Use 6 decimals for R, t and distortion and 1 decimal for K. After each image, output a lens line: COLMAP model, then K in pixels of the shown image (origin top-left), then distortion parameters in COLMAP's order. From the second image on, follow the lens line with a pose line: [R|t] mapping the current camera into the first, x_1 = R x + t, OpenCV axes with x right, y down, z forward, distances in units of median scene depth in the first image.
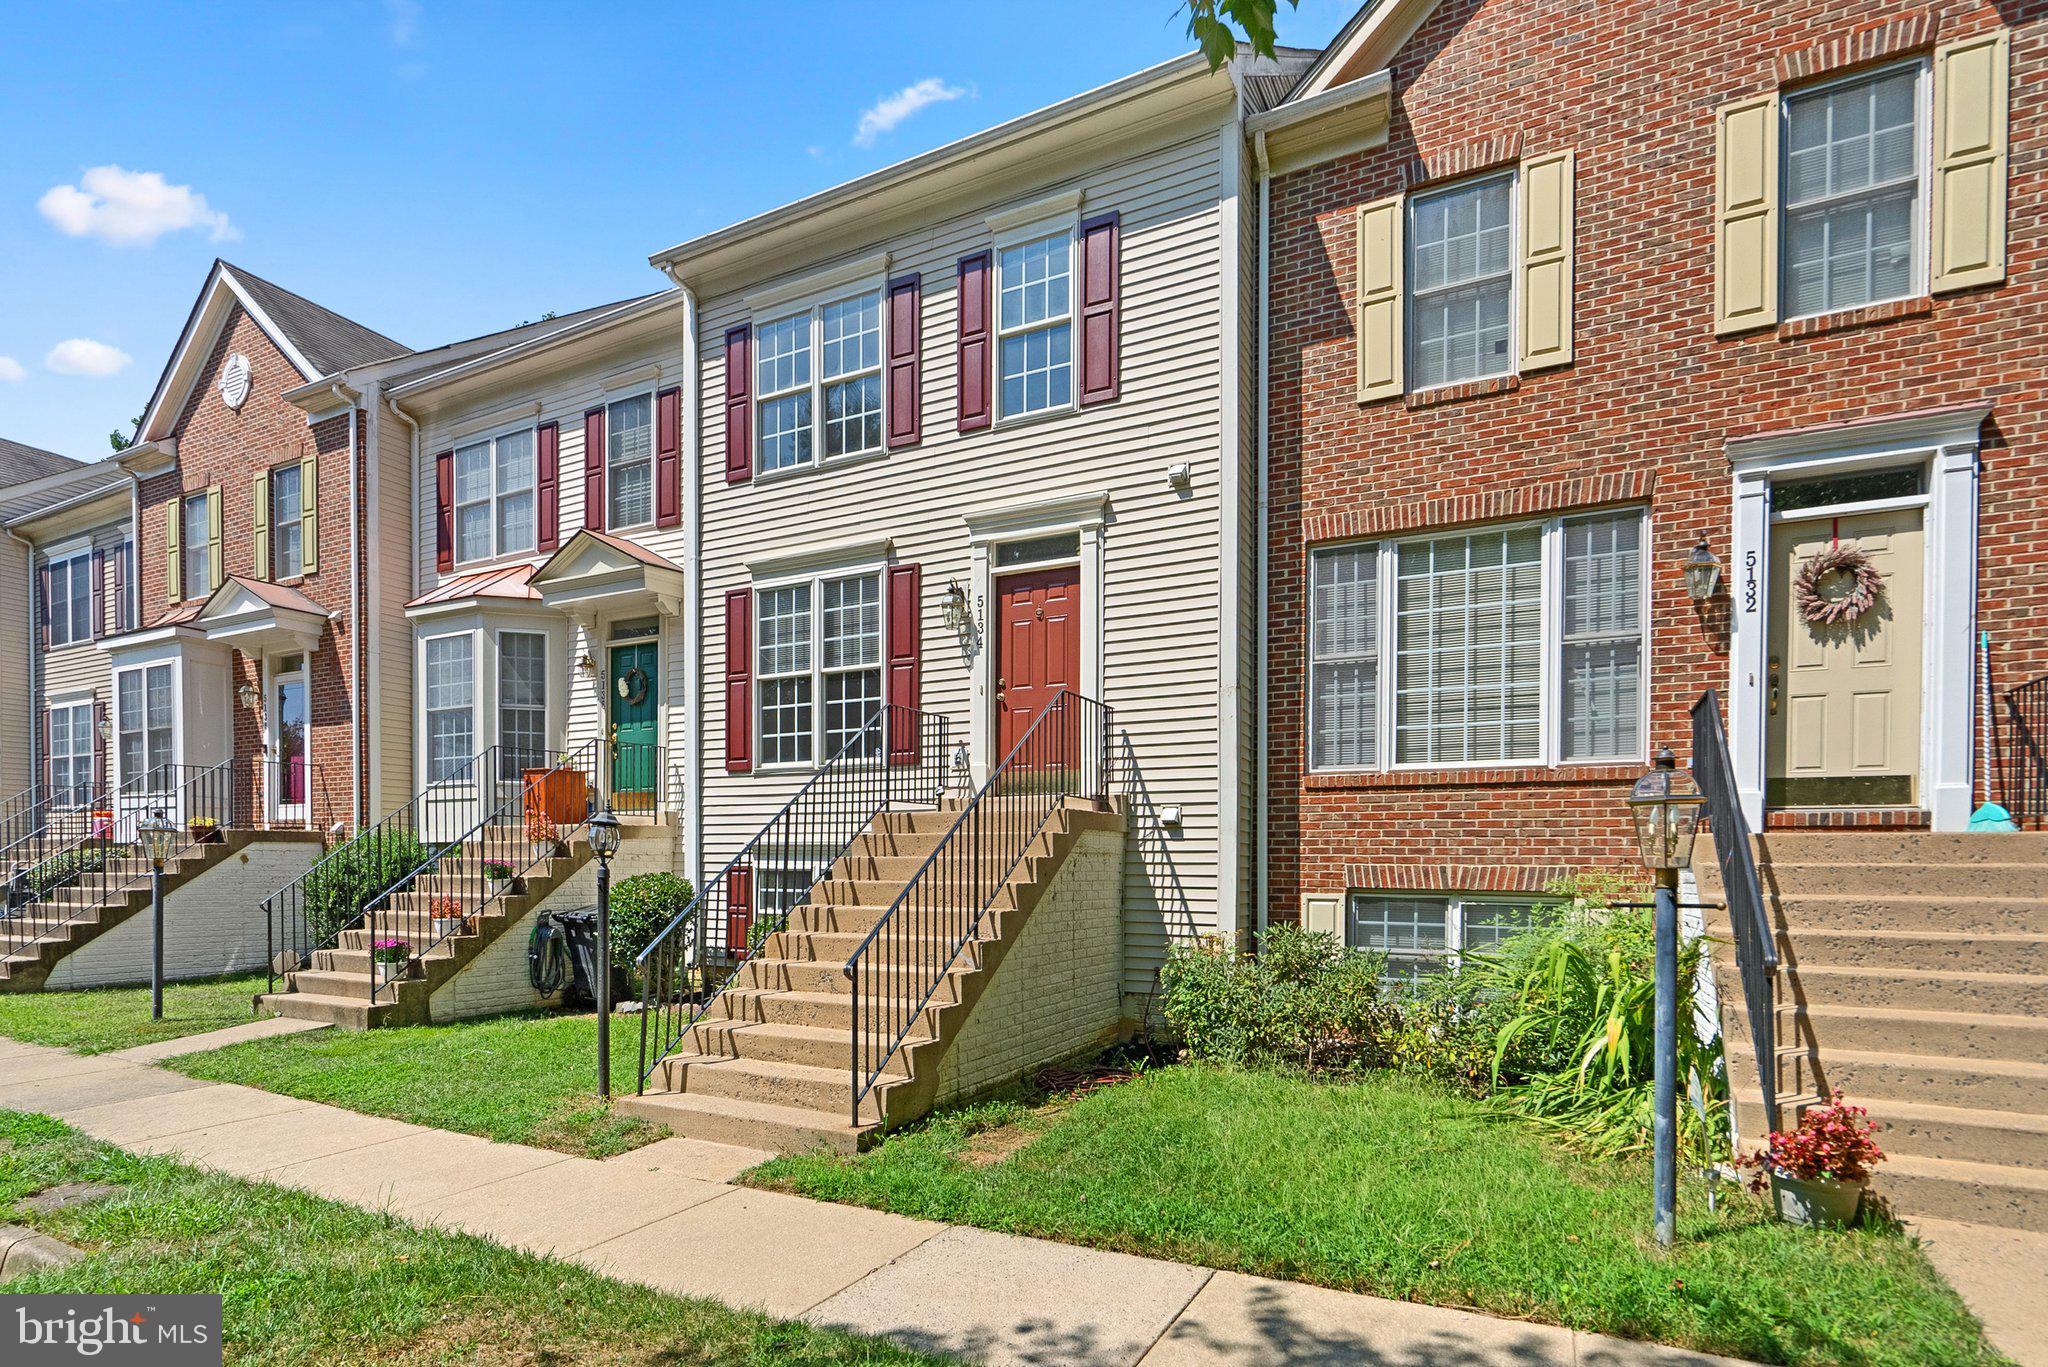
lens RADIAL K [[1072.5, 0, 1023.4], [0, 1072.5, 879.6], [0, 0, 1]] dist [-0.000001, 0.001061]
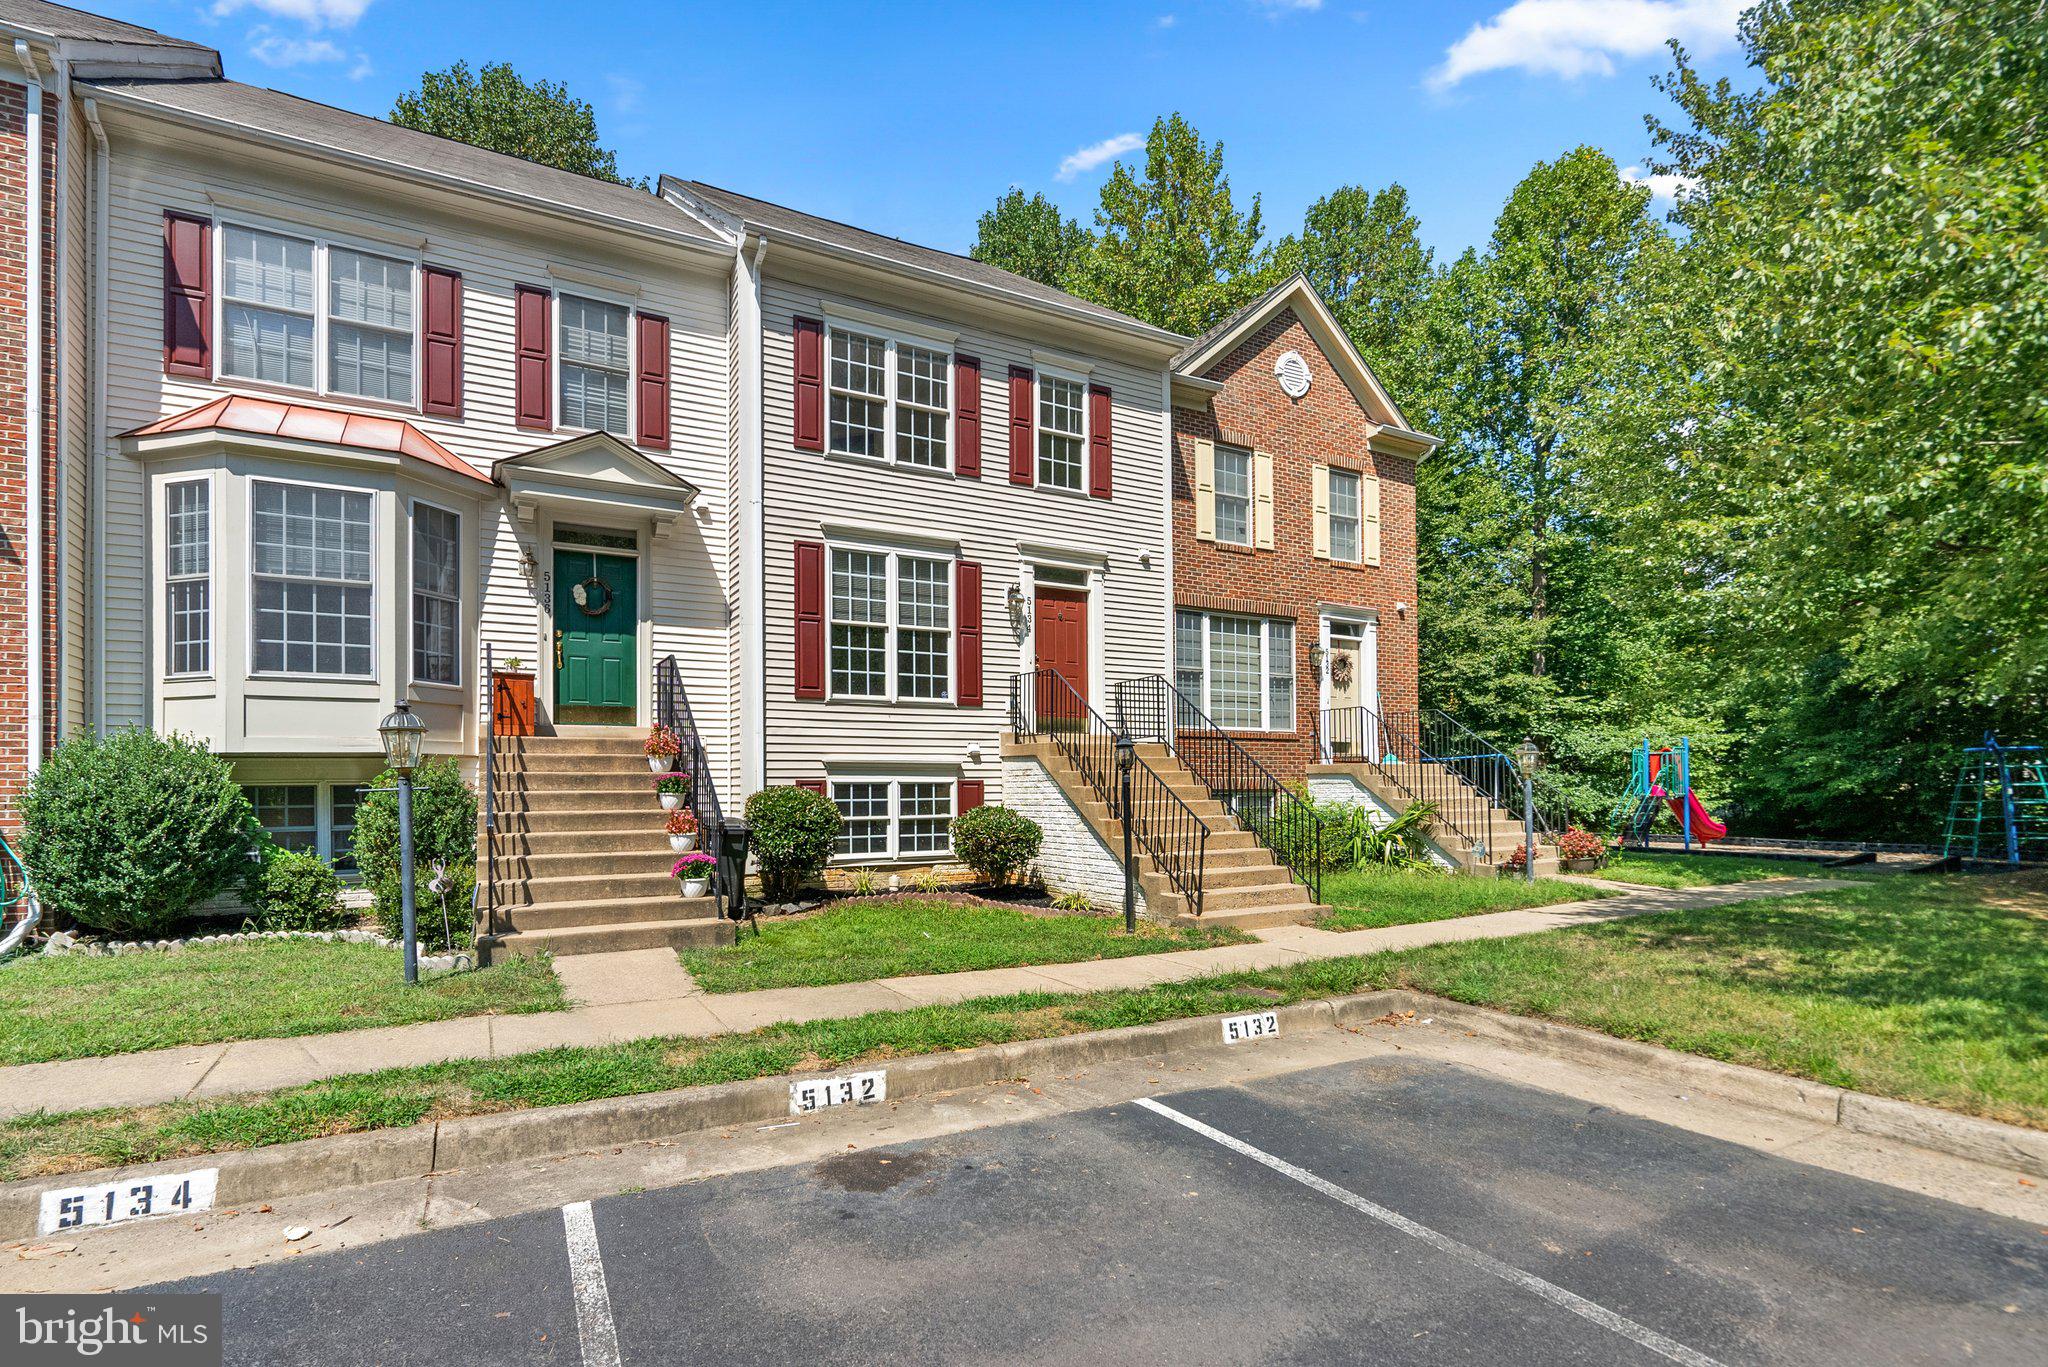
lens RADIAL K [[942.9, 0, 1019.9], [0, 942.9, 778.1], [0, 0, 1]] dist [0.002249, 0.000455]
pose [[0.562633, 0.000910, 0.826706, -1.121919], [0.021018, 0.999660, -0.015404, 0.005893], [-0.826440, 0.026042, 0.562423, 0.280569]]
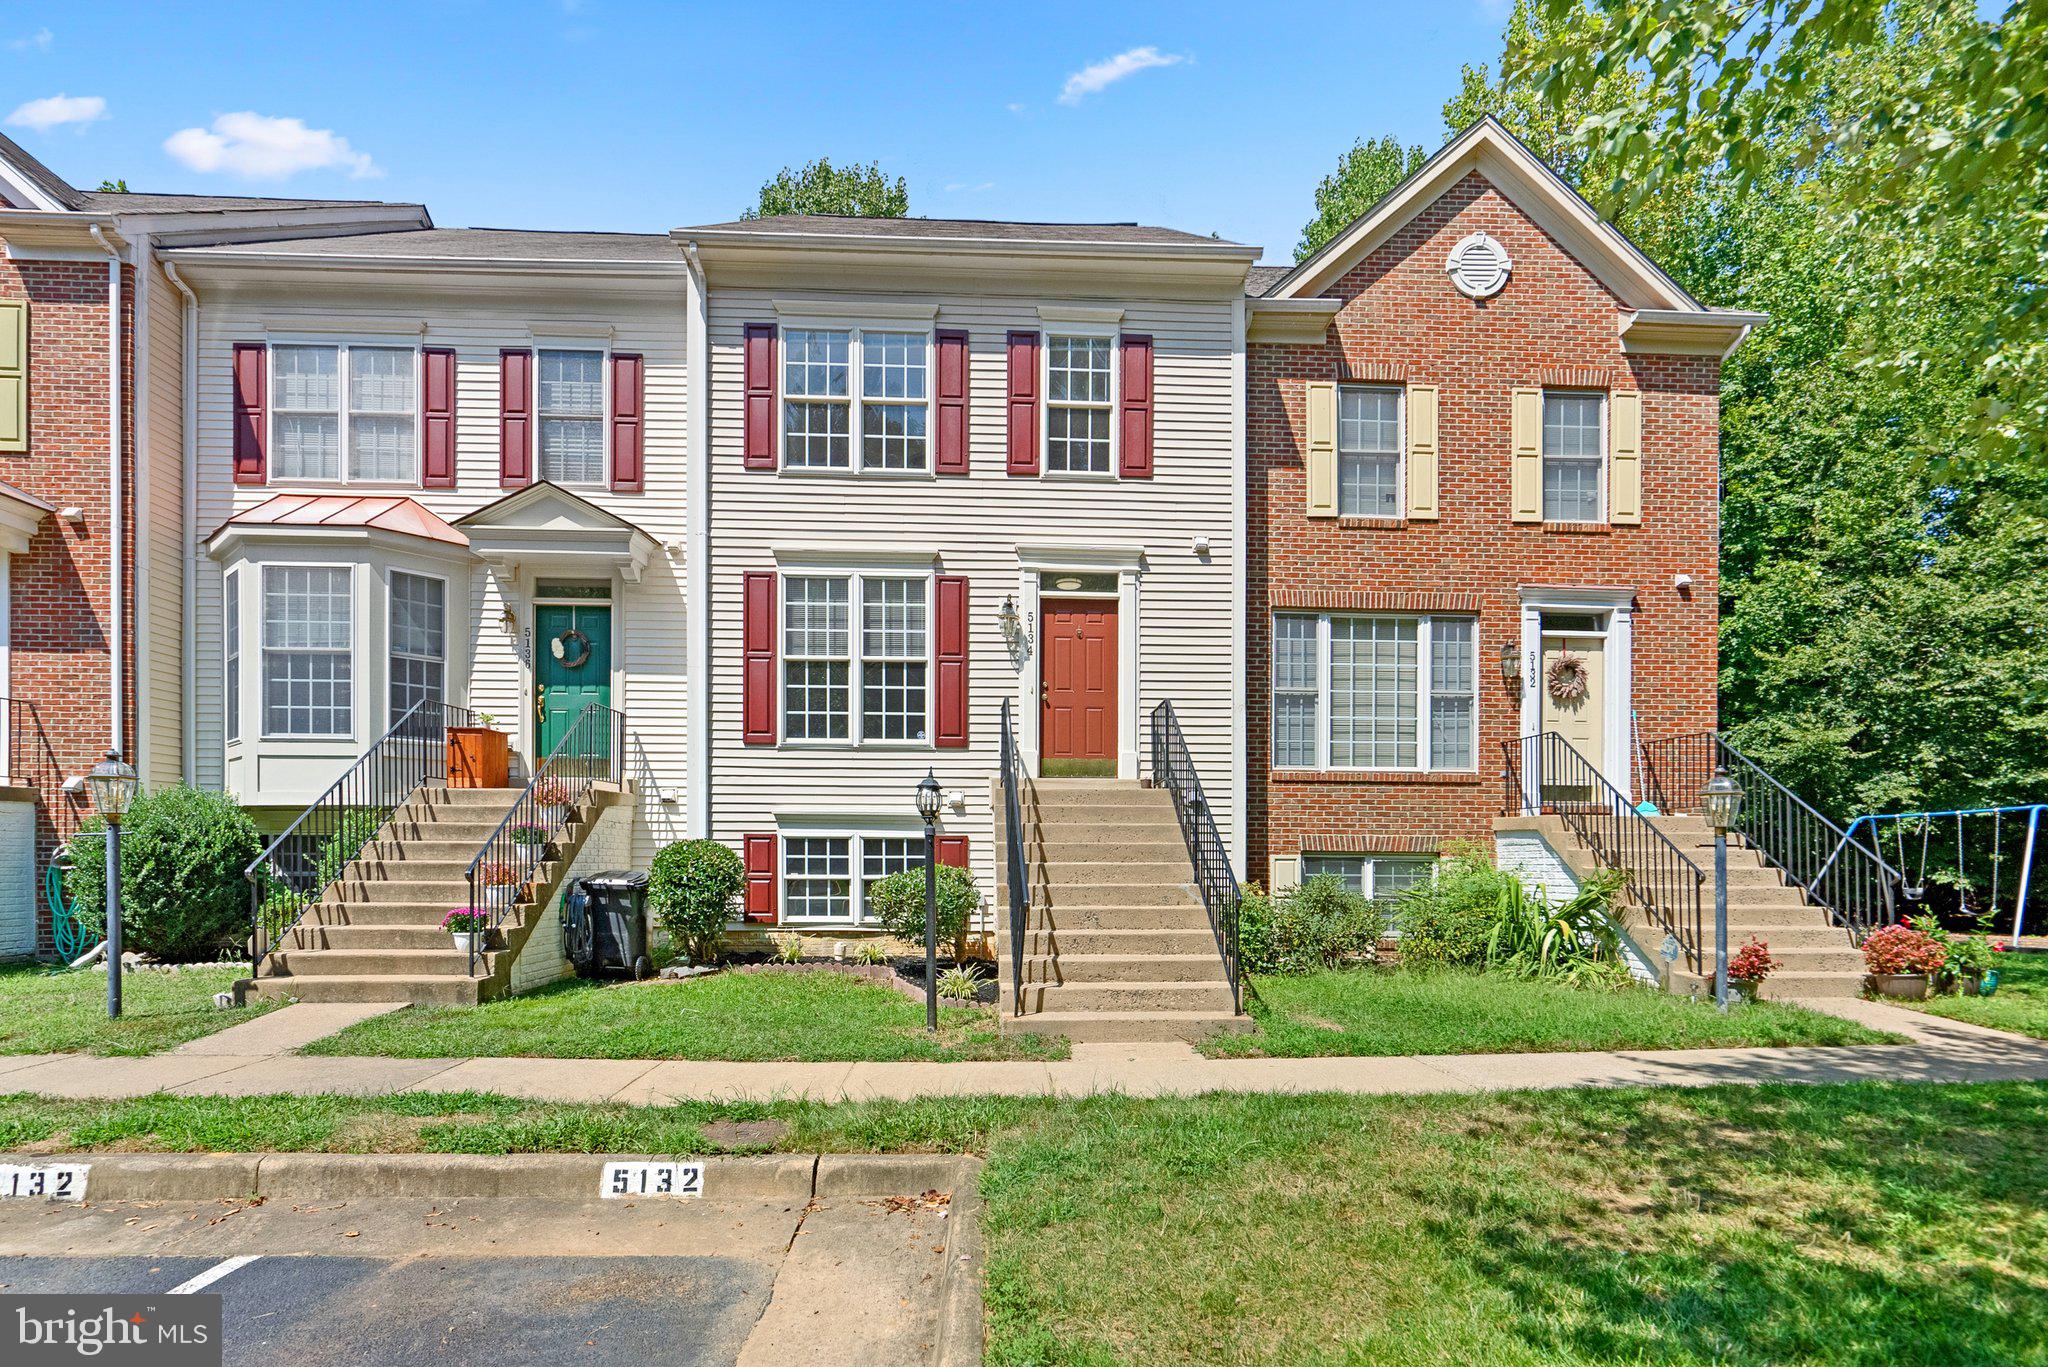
lens RADIAL K [[1000.0, 0, 1055.5], [0, 1000.0, 856.2], [0, 0, 1]] dist [0.001729, 0.000314]
pose [[0.861940, -0.000372, 0.507010, -0.587758], [0.005686, 0.999944, -0.008934, 0.022252], [-0.506978, 0.010584, 0.861894, 0.010857]]
